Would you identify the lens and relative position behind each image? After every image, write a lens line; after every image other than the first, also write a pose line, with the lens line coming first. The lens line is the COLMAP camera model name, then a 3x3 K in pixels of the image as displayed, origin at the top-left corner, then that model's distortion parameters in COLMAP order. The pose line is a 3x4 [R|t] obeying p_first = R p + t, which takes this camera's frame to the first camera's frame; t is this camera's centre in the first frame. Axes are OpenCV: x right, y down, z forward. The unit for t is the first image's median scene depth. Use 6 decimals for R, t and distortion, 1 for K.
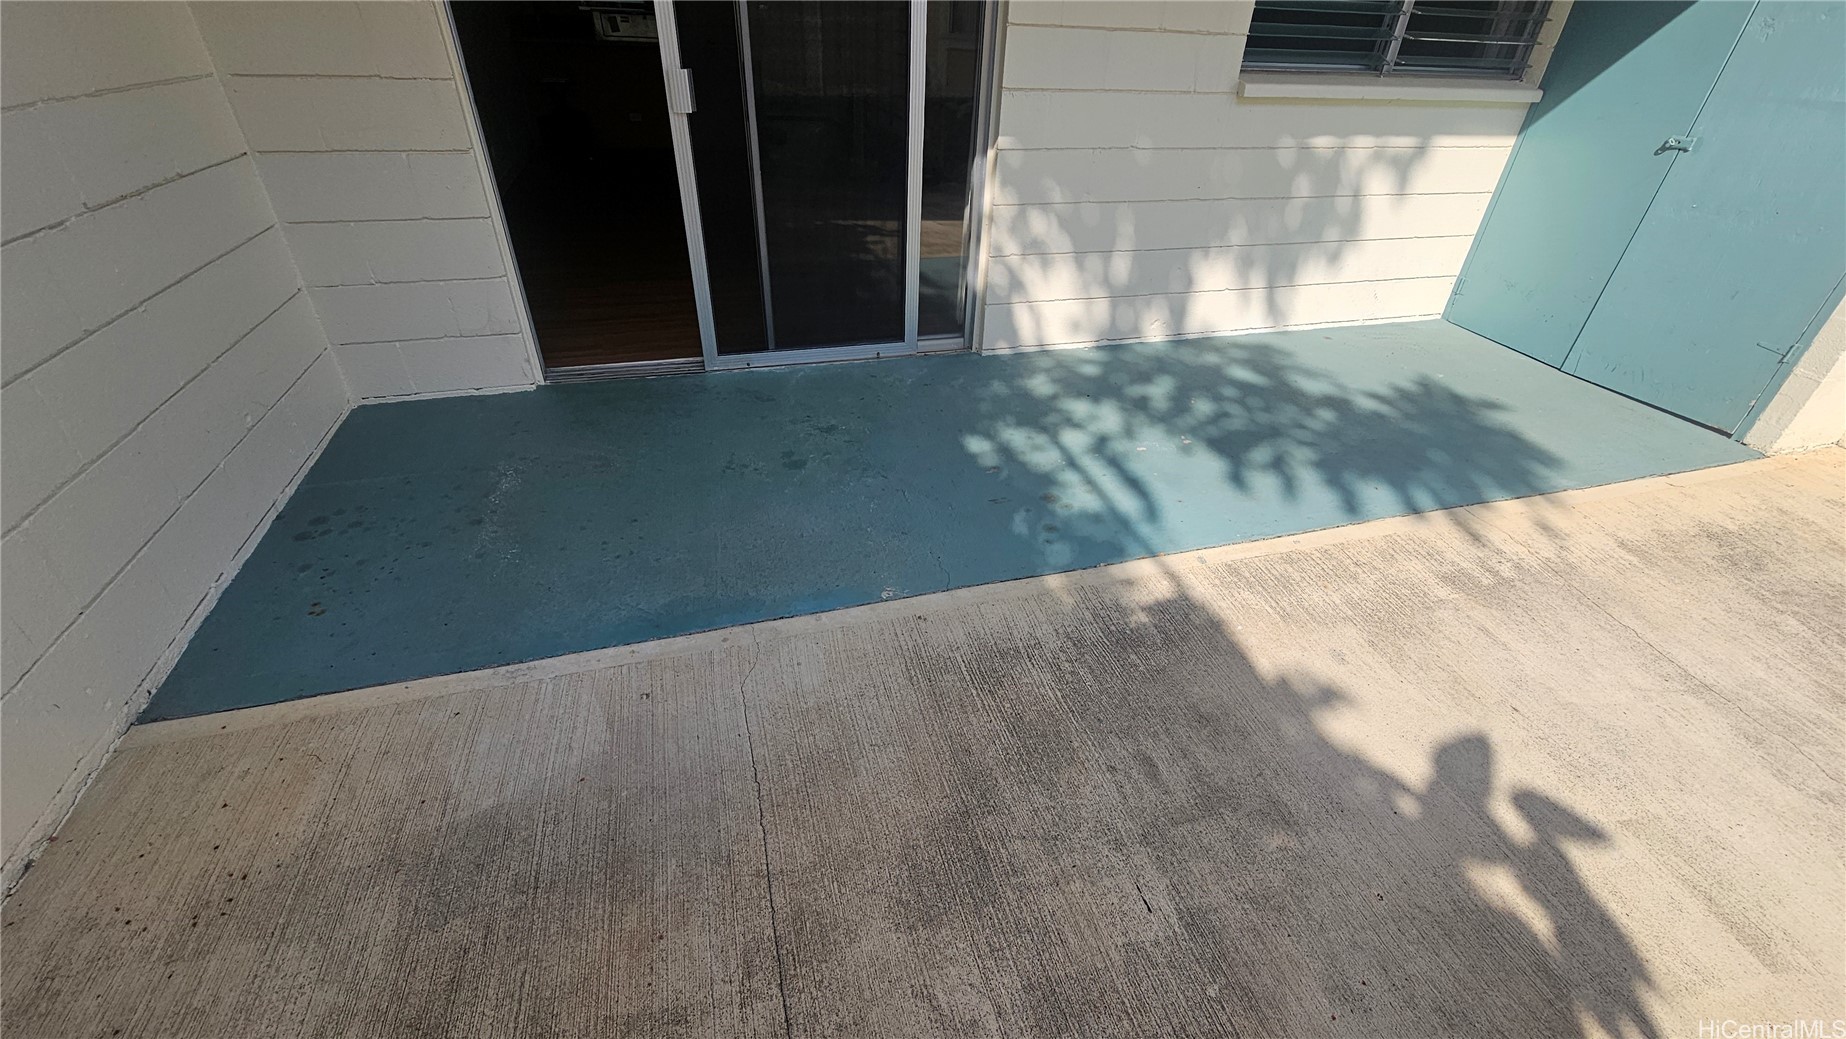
lens RADIAL K [[757.3, 0, 924.6], [0, 757.3, 526.4], [0, 0, 1]] dist [-0.002835, -0.000665]
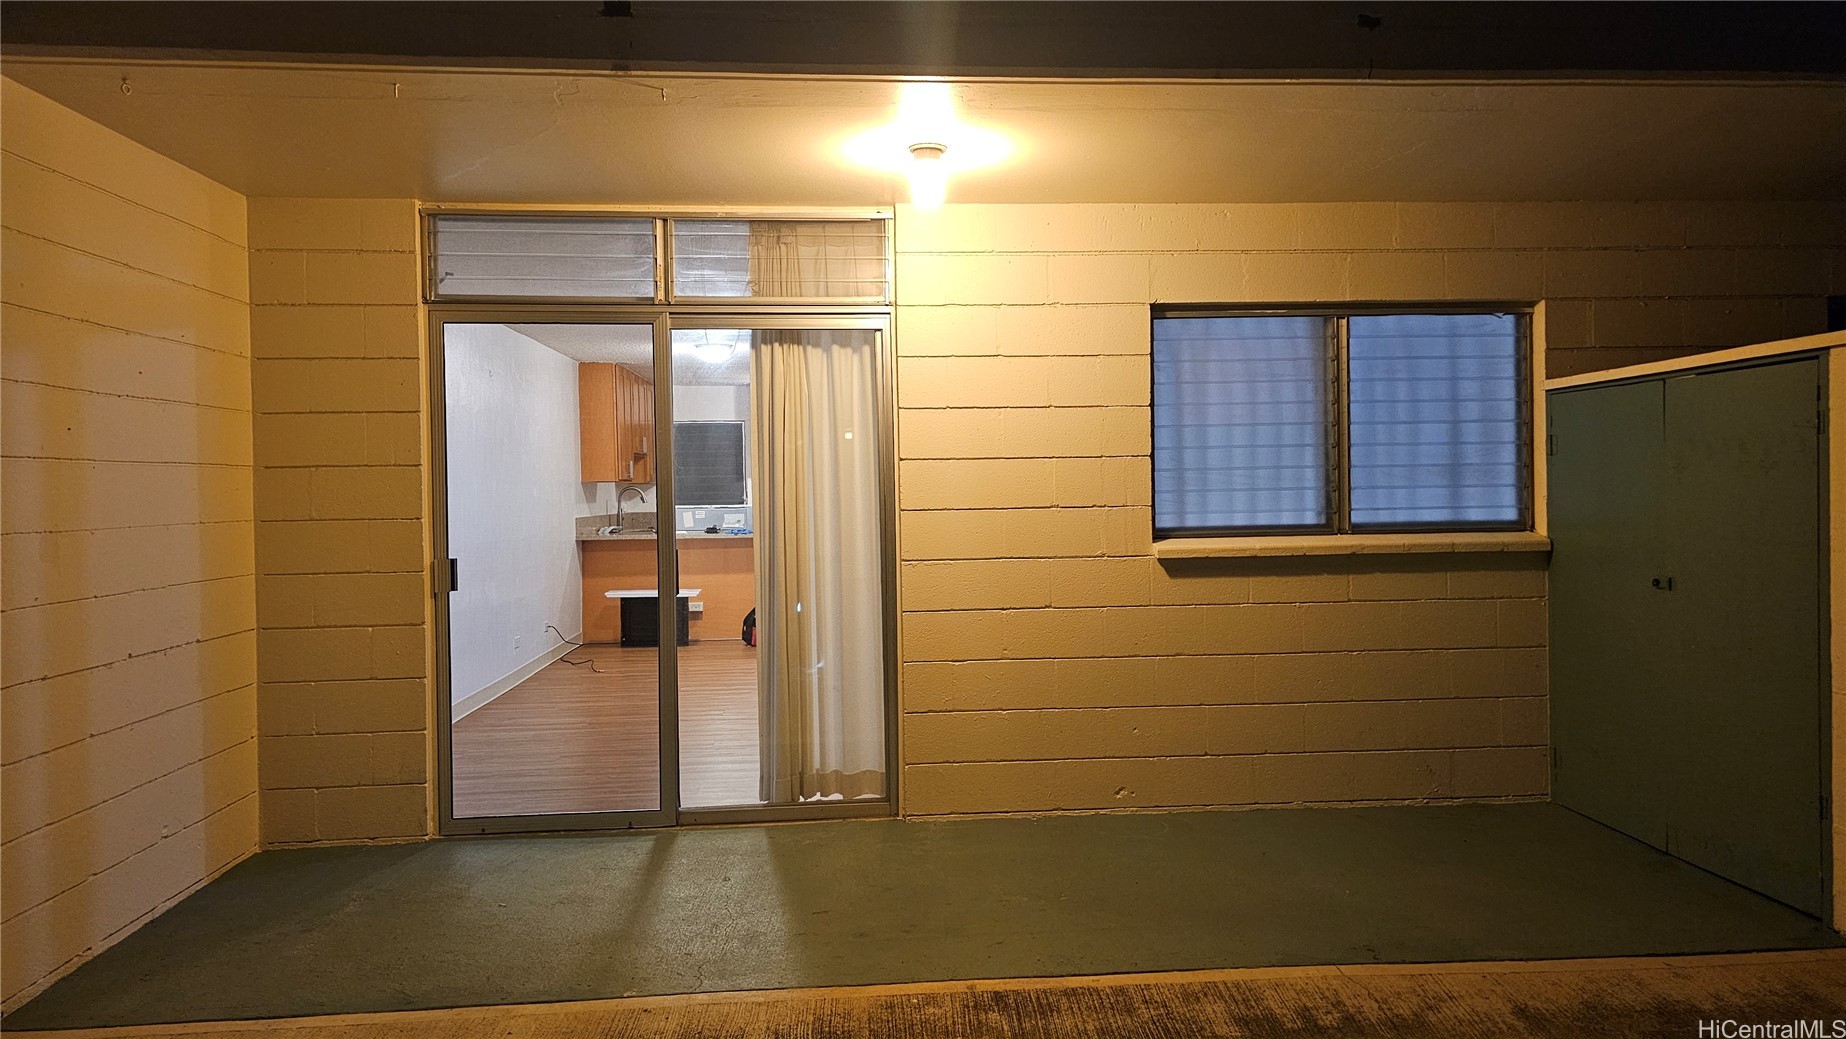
lens RADIAL K [[1264.0, 0, 924.8], [0, 1264.0, 515.9], [0, 0, 1]] dist [0.044863, -0.000395]
pose [[0.973159, -0.048589, -0.224946, 0.663924], [-0.078157, 0.849581, -0.521636, 0.359344], [0.216456, 0.525216, 0.822980, -0.589351]]
